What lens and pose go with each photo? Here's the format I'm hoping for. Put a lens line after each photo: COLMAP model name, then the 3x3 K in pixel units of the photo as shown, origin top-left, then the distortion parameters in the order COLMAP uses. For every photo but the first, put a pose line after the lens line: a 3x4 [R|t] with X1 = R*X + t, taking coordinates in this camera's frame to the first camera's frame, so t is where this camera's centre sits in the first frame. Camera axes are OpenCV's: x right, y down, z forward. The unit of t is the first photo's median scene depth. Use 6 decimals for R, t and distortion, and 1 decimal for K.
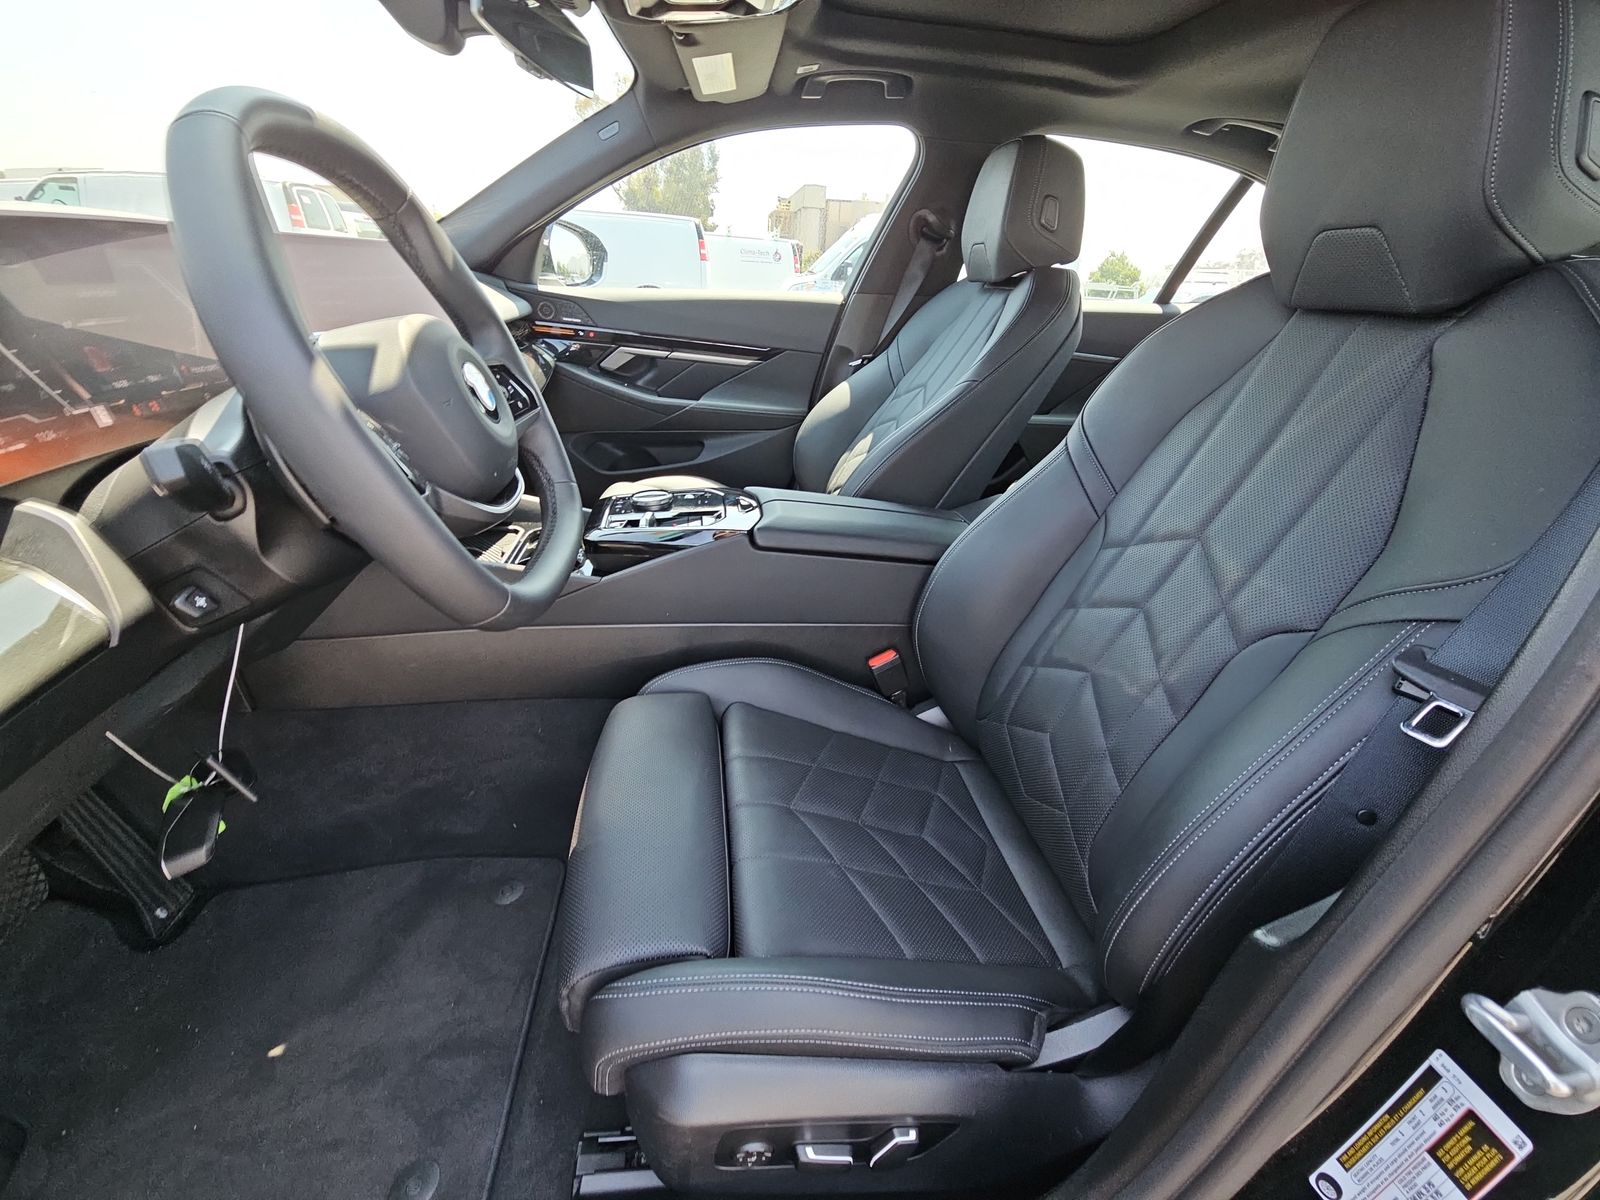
lens RADIAL K [[659.4, 0, 796.0], [0, 659.4, 610.0], [0, 0, 1]] dist [0.004945, -0.003804]
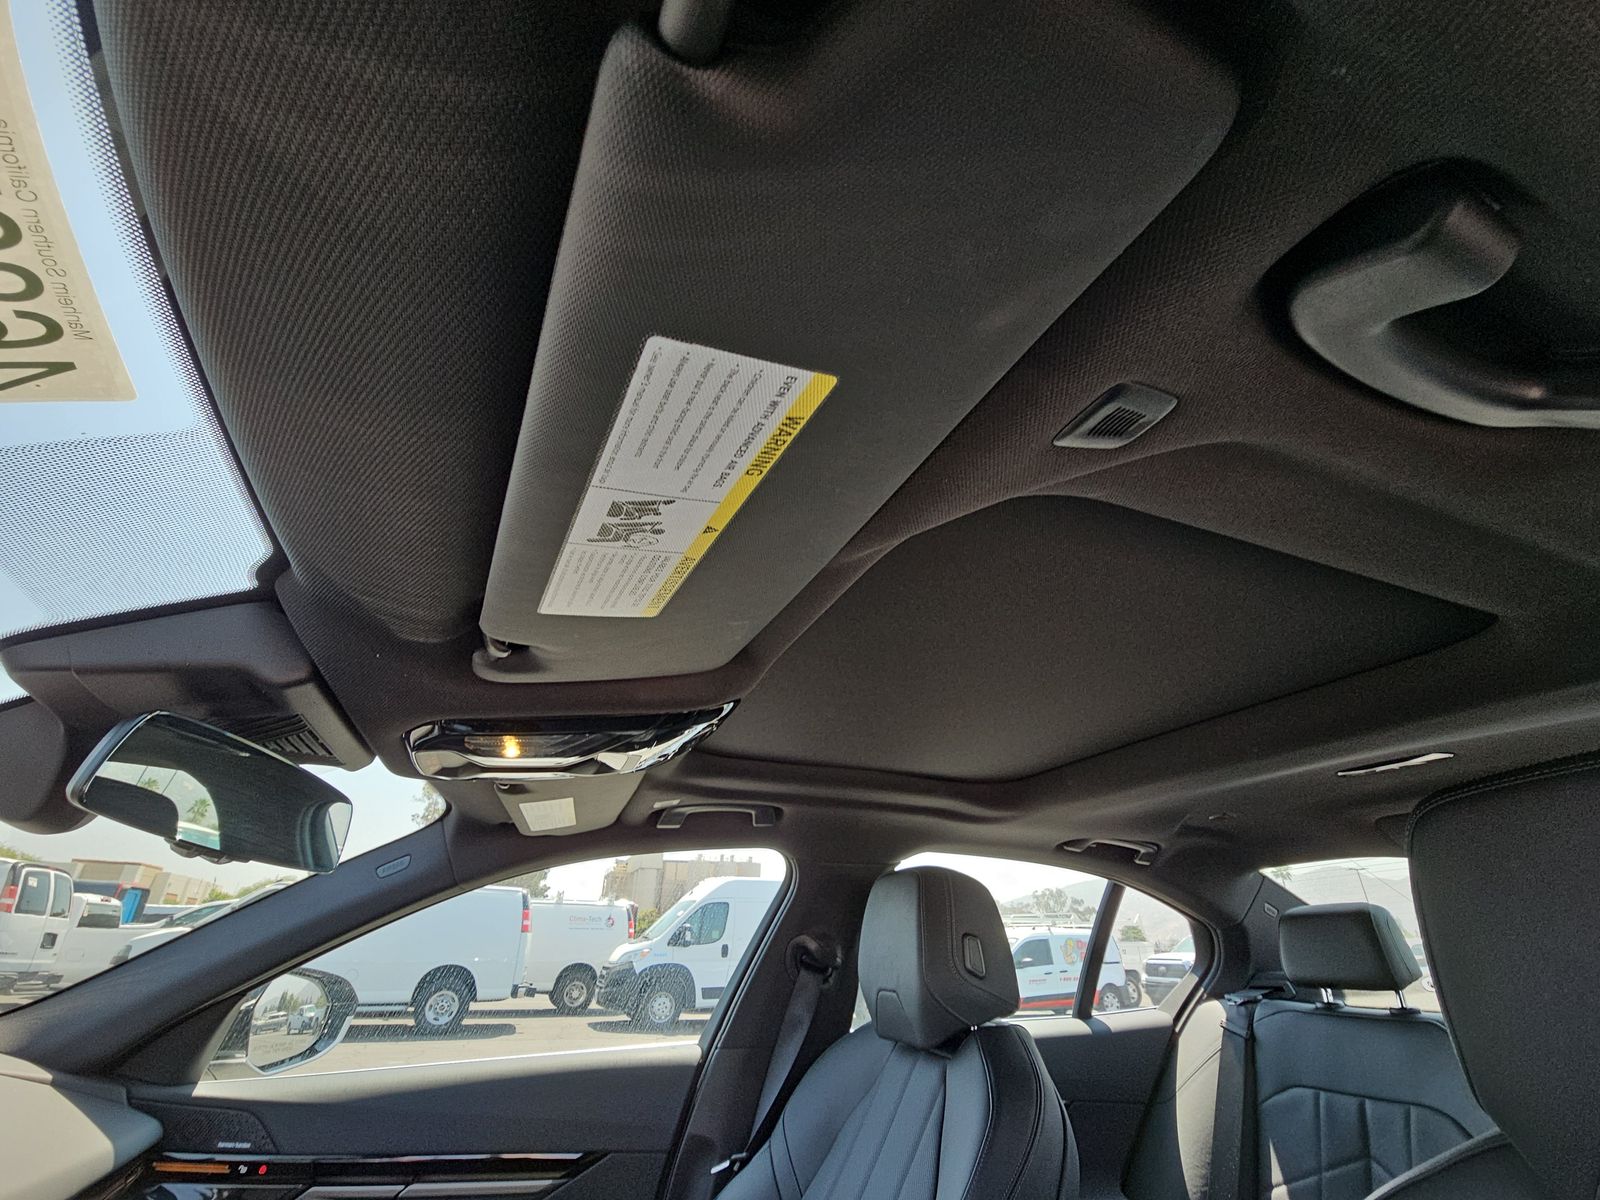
lens RADIAL K [[640.4, 0, 800.0], [0, 640.4, 600.0], [0, 0, 1]] dist [0.019547, -0.015411]
pose [[0.971598, 0.068093, 0.226629, -0.015247], [0.139990, 0.606753, -0.782467, -0.227344], [-0.190788, 0.791969, 0.579987, 0.205603]]
